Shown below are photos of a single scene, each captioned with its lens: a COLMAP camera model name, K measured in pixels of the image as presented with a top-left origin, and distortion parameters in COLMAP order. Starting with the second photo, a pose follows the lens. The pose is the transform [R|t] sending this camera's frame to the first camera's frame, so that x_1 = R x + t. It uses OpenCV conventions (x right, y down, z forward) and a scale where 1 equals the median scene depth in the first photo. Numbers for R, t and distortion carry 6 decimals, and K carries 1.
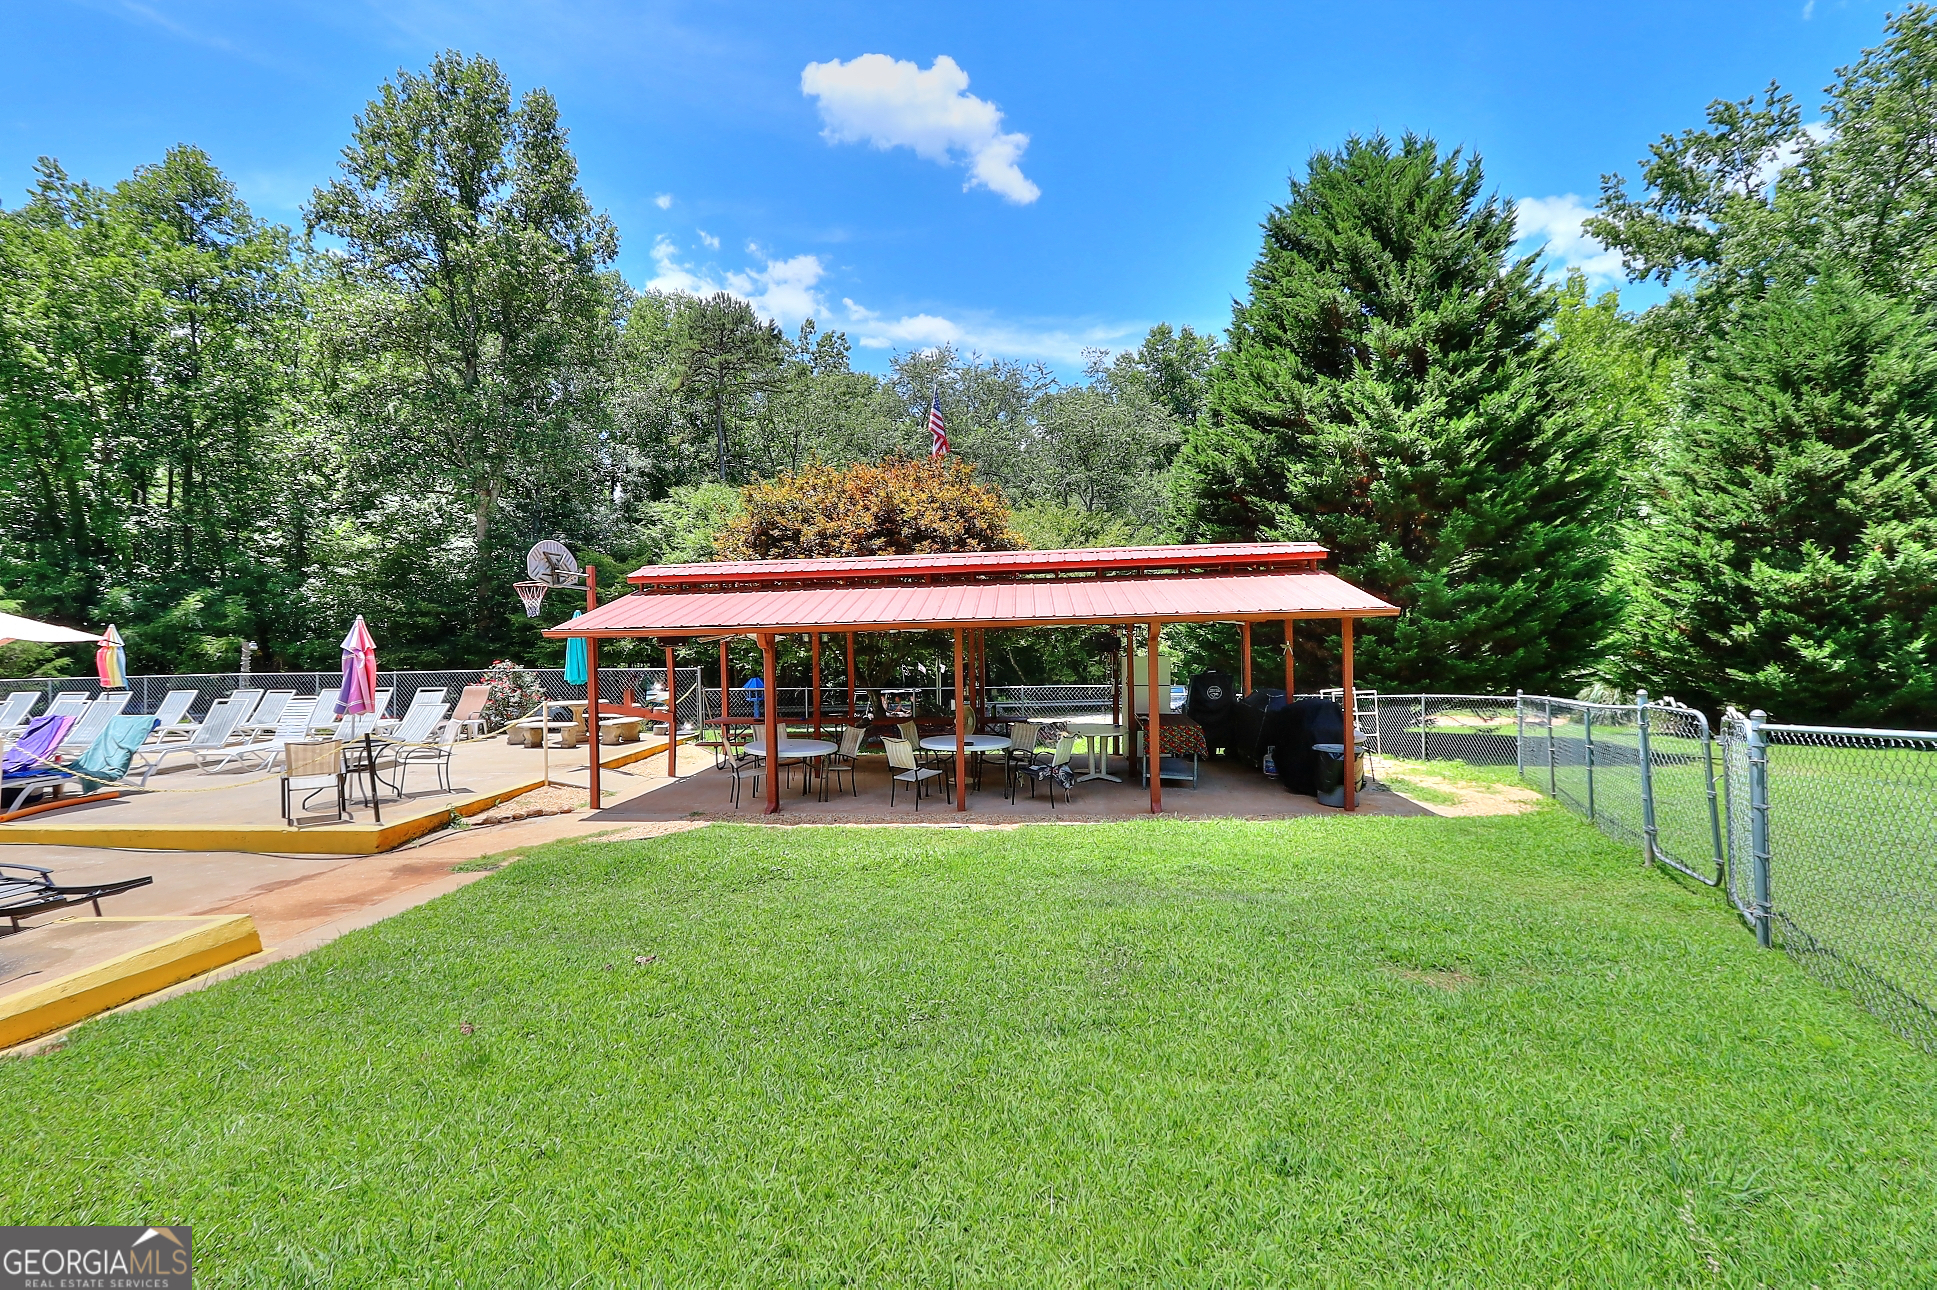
lens RADIAL K [[891.7, 0, 974.3], [0, 891.7, 636.1], [0, 0, 1]] dist [0.002877, -0.000565]
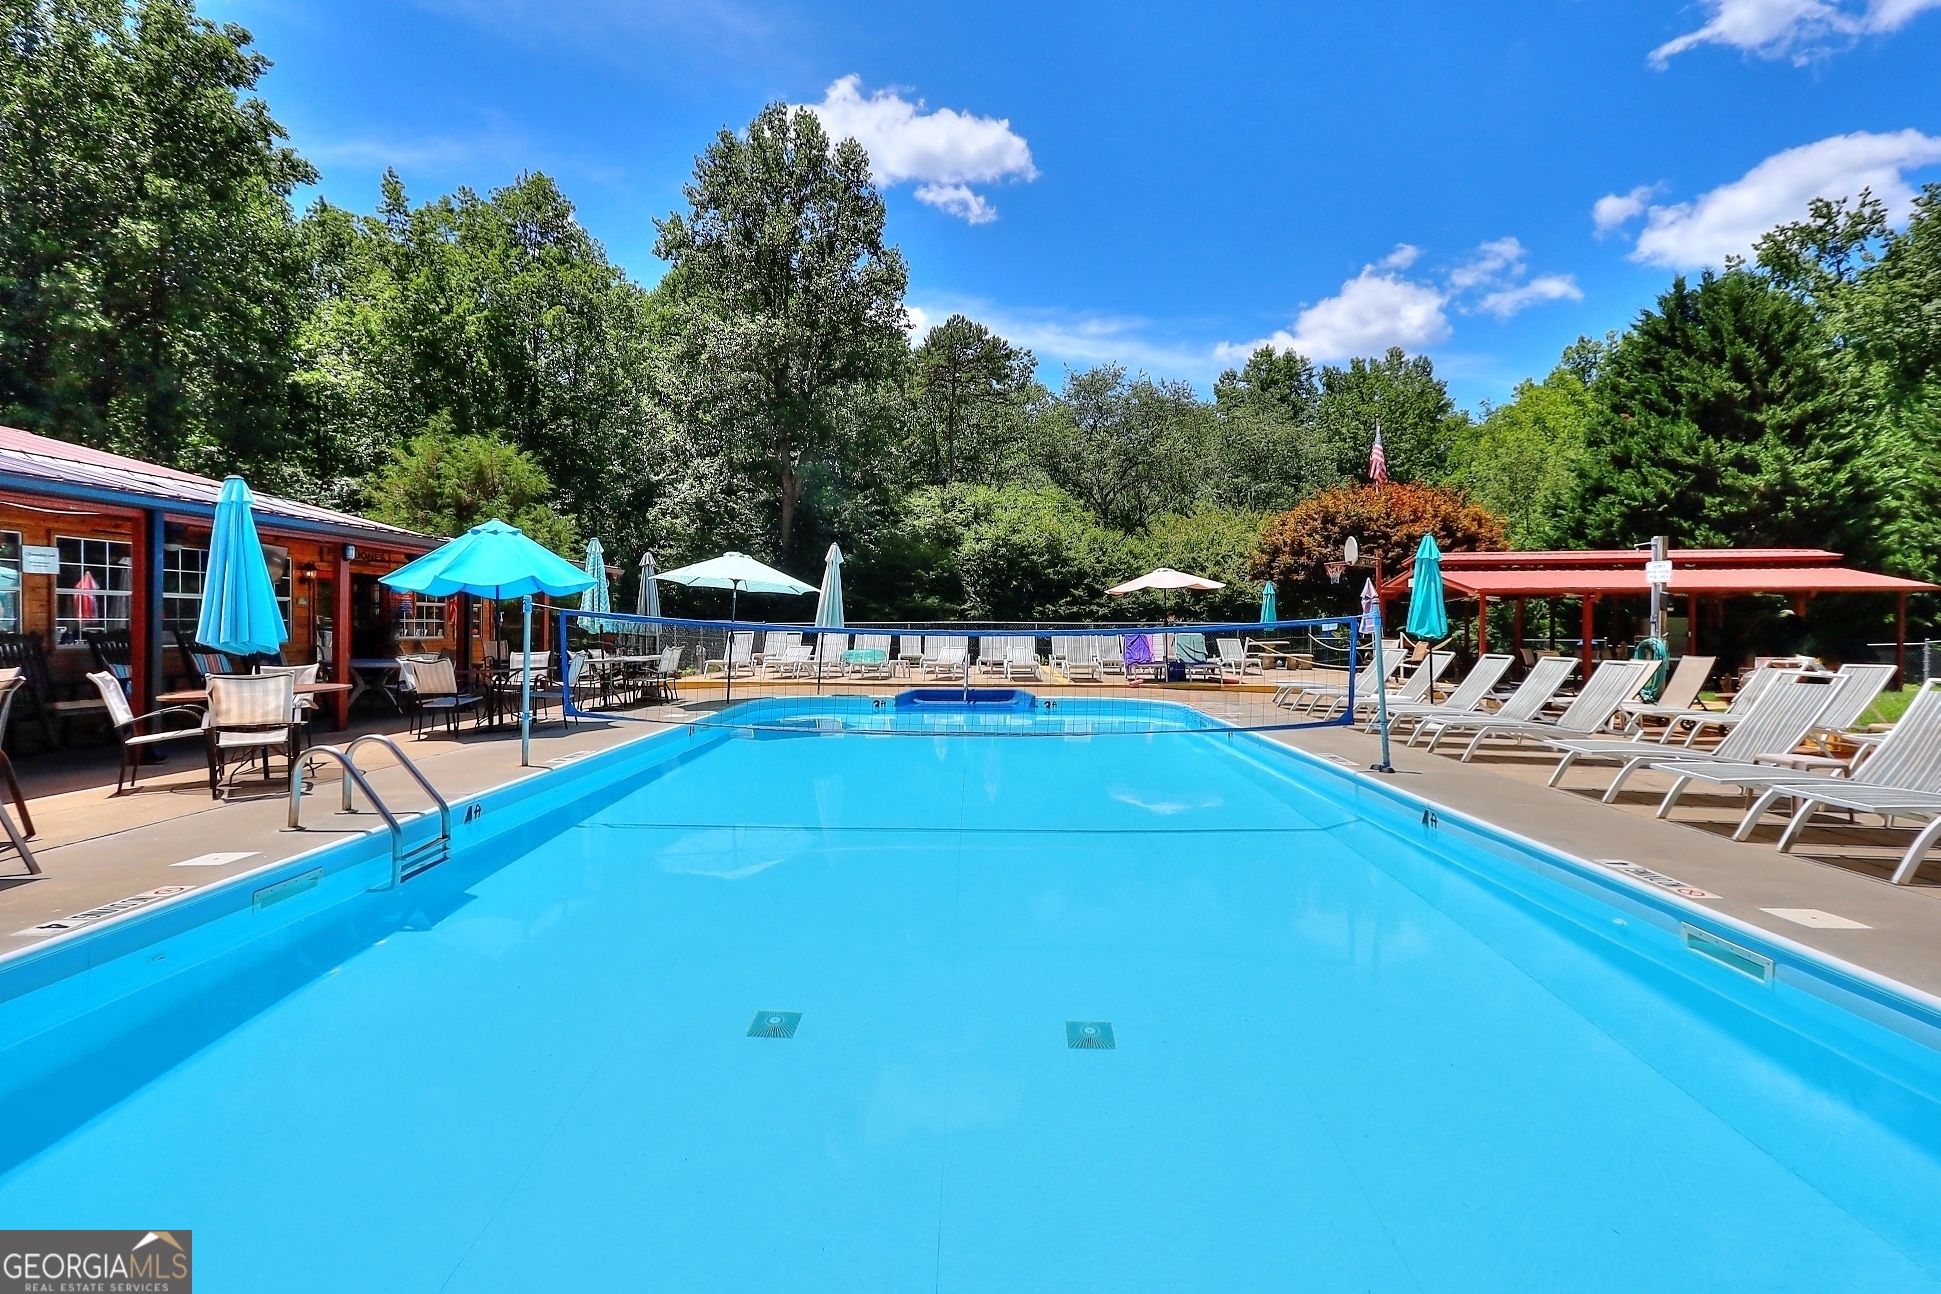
lens RADIAL K [[893.5, 0, 961.6], [0, 893.5, 642.6], [0, 0, 1]] dist [0.002877, -0.000565]
pose [[0.998458, 0.021383, 0.051222, -0.949200], [-0.022084, 0.999670, 0.013147, 0.060930], [-0.050924, -0.014258, 0.998601, -0.443358]]
